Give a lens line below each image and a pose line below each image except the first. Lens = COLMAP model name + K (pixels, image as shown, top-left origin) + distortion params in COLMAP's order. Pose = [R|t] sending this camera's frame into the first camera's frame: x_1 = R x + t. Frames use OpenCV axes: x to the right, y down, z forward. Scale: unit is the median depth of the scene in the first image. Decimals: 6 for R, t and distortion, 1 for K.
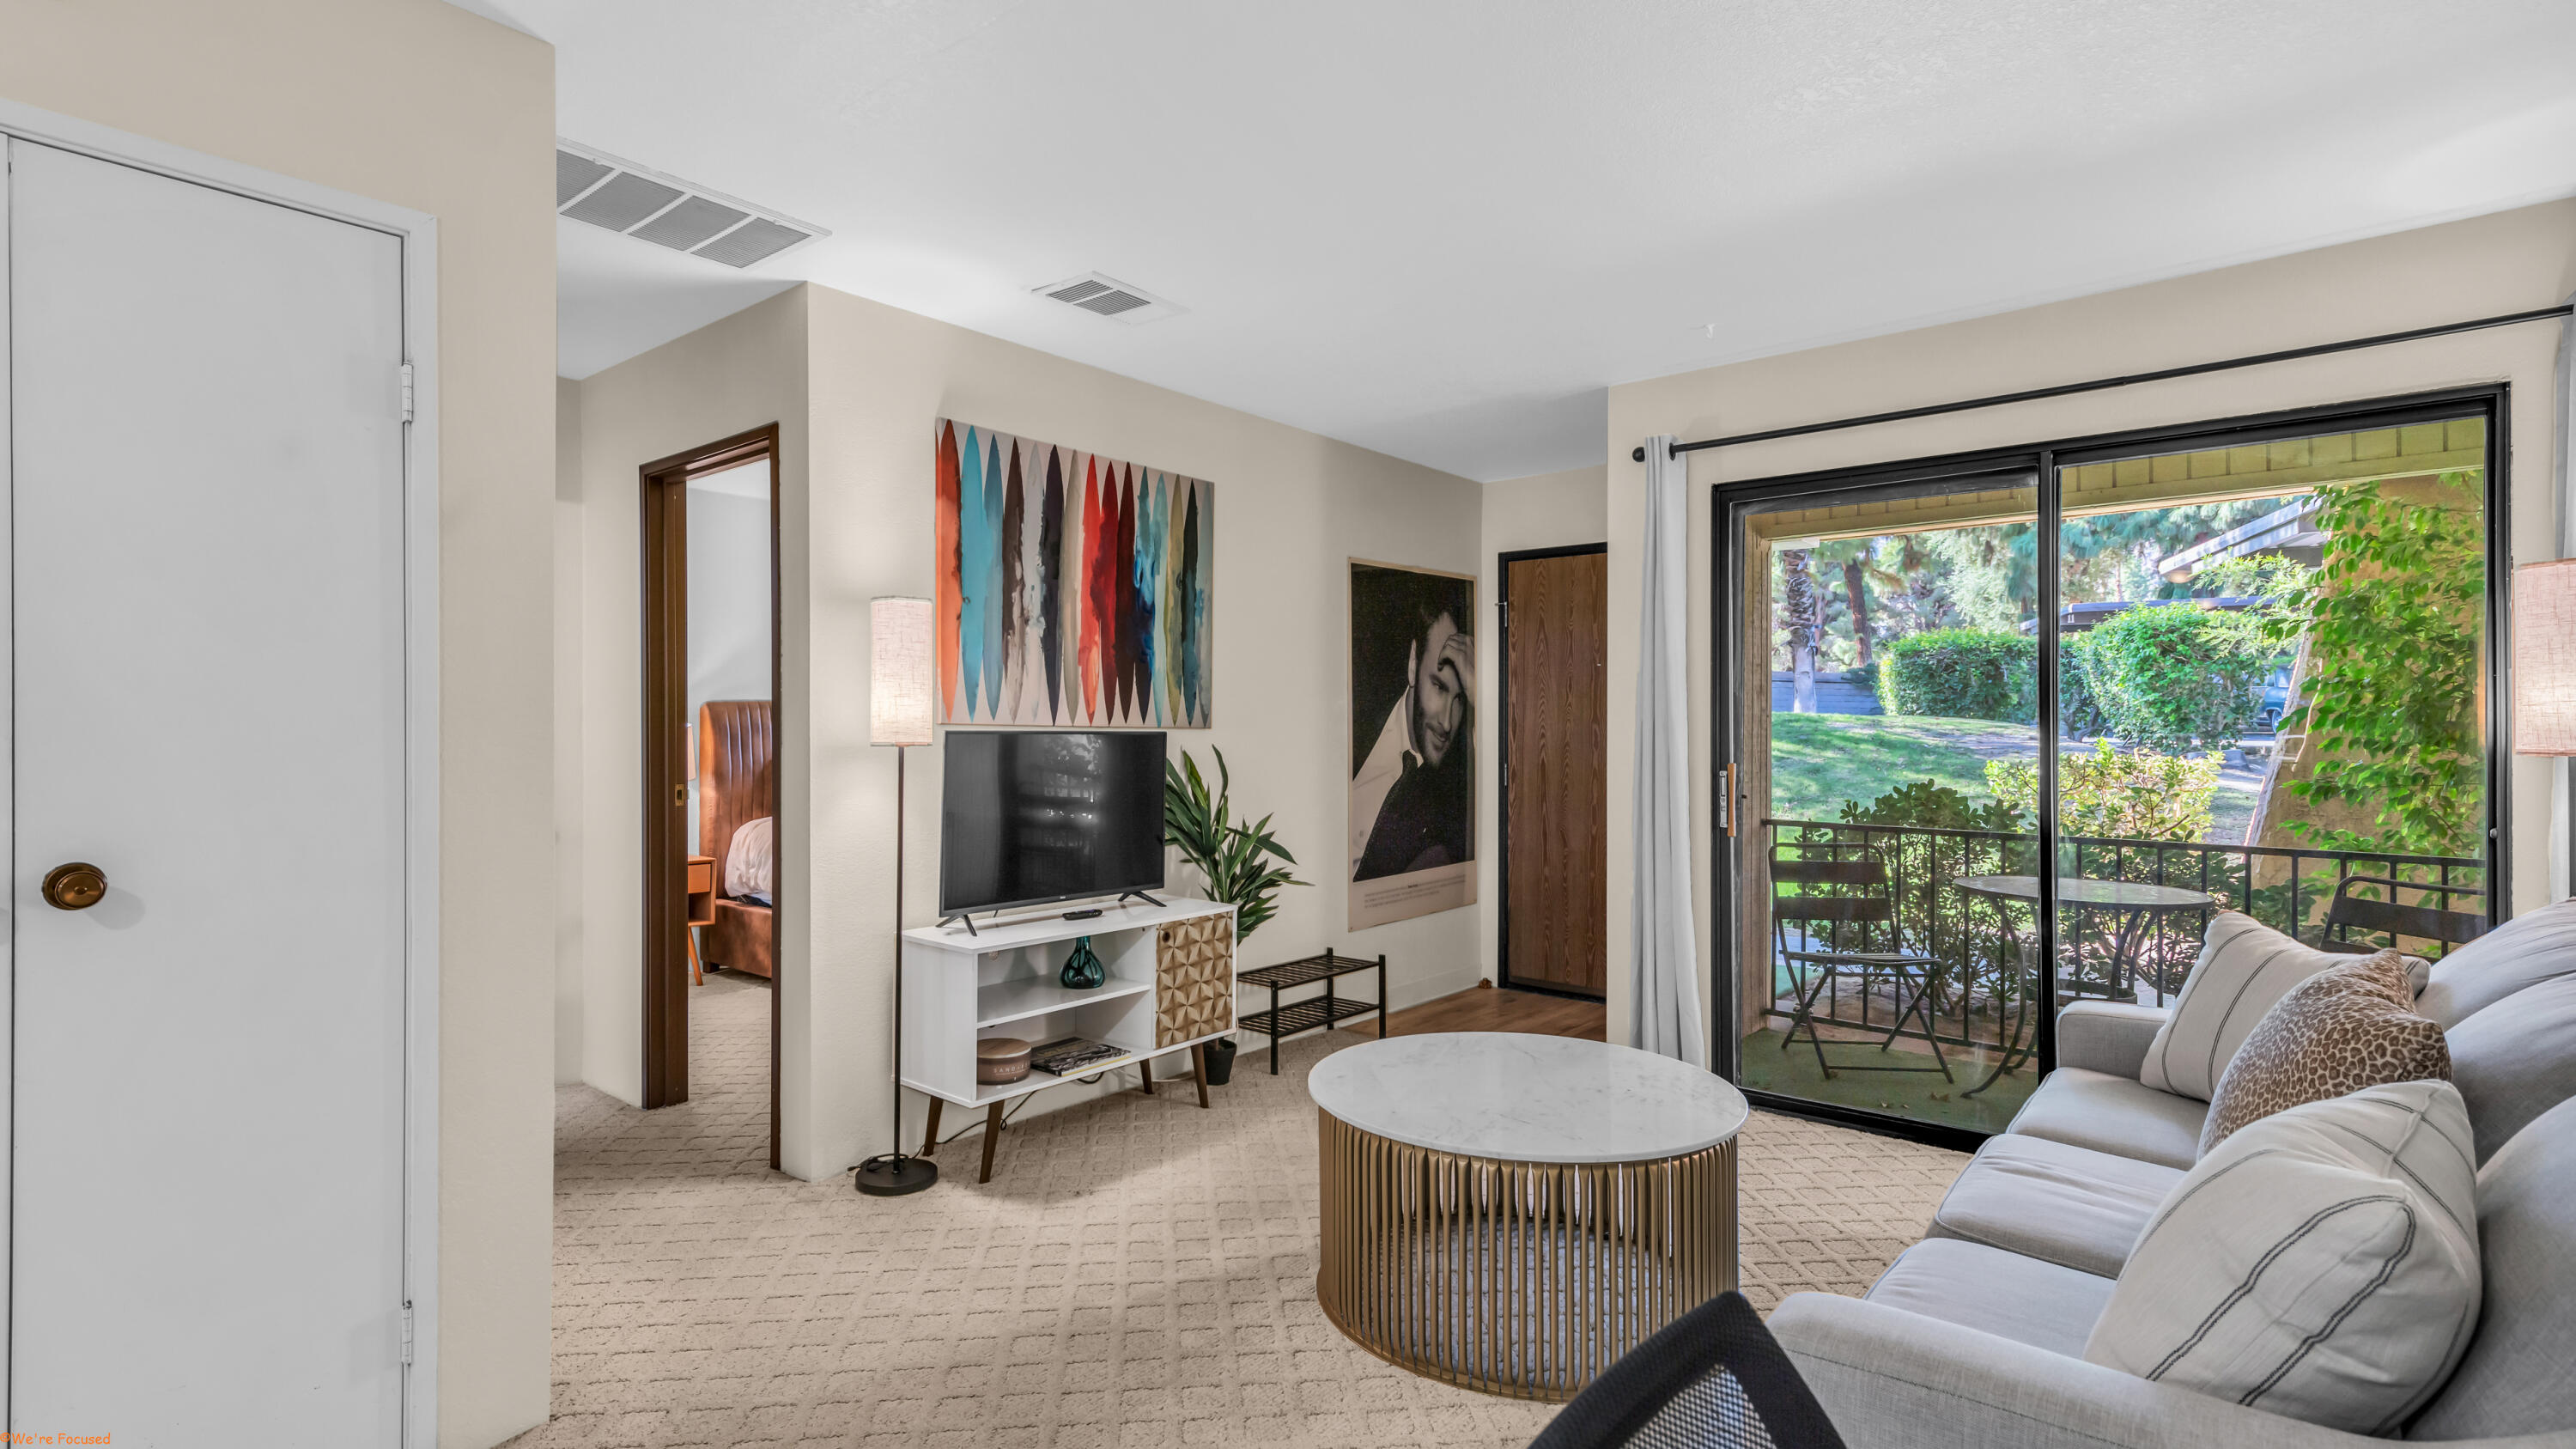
lens RADIAL K [[1247.5, 0, 1265.6], [0, 1247.5, 726.8], [0, 0, 1]] dist [0.029268, -0.018024]
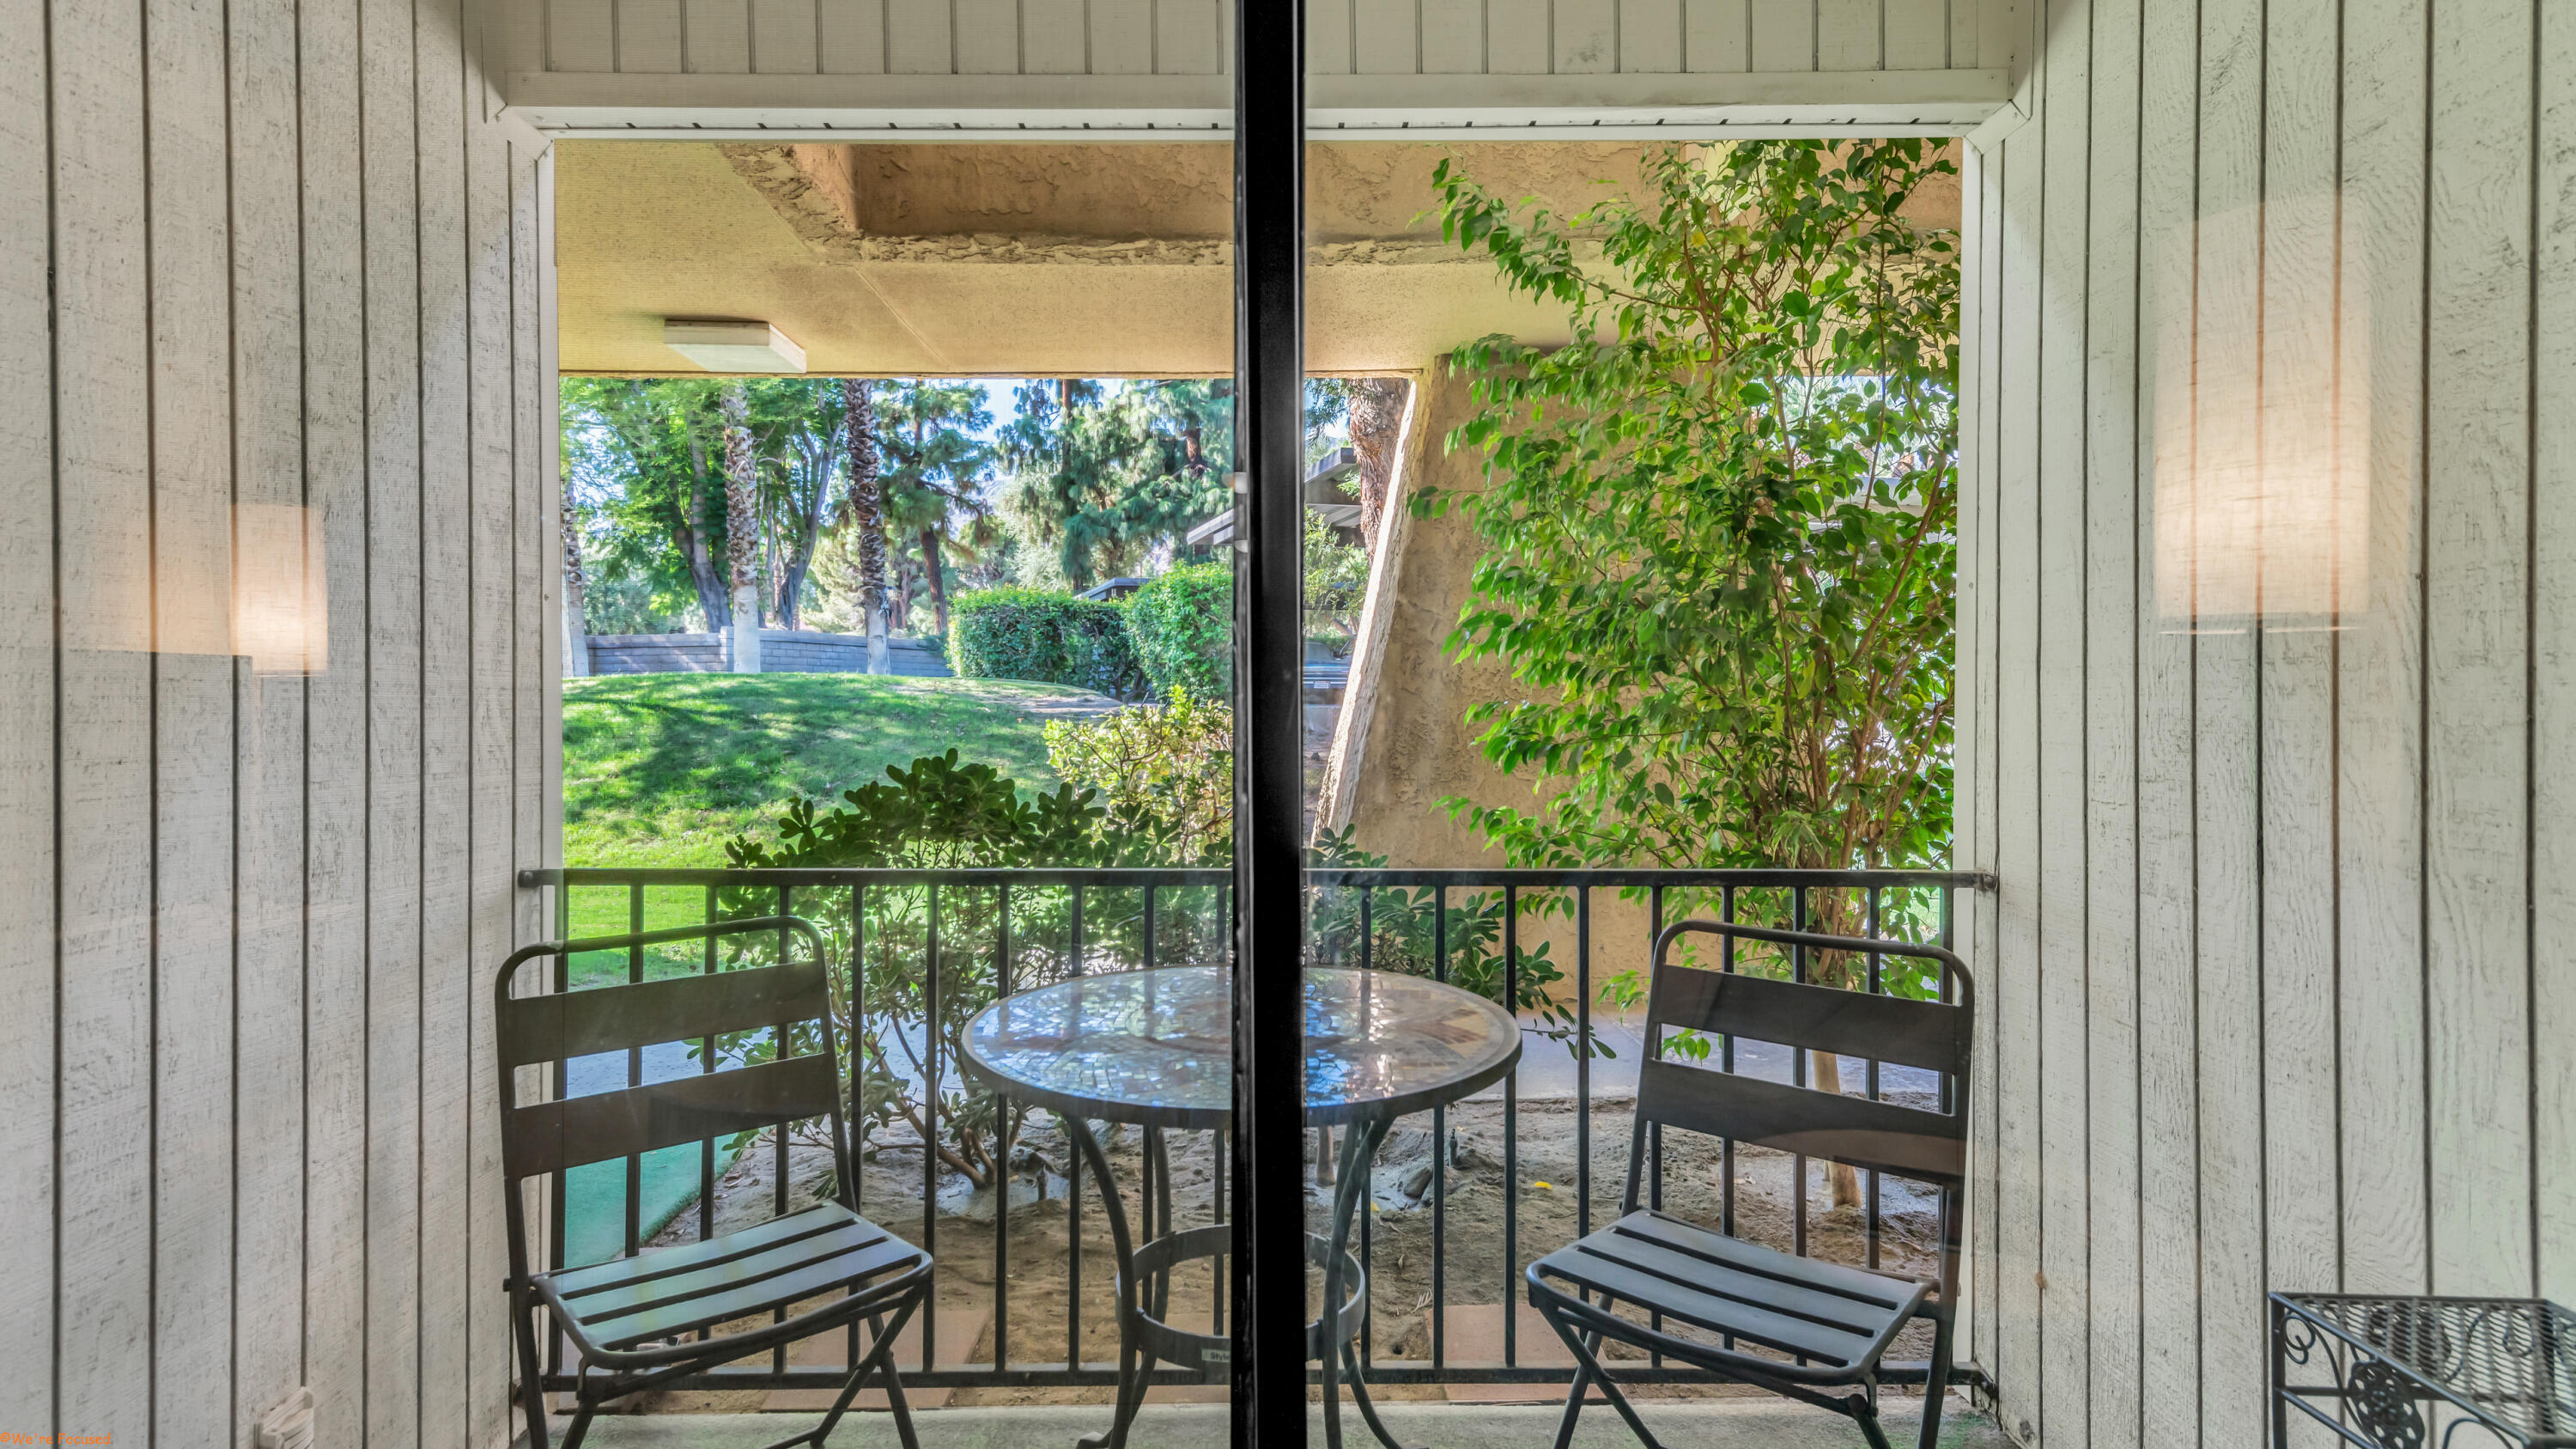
lens RADIAL K [[1247.5, 0, 1265.6], [0, 1247.5, 726.8], [0, 0, 1]] dist [0.029268, -0.018024]
pose [[0.768814, -0.020597, 0.639141, 0.087622], [0.005975, 0.999669, 0.025028, 0.005847], [-0.639445, -0.015423, 0.768682, 0.151691]]
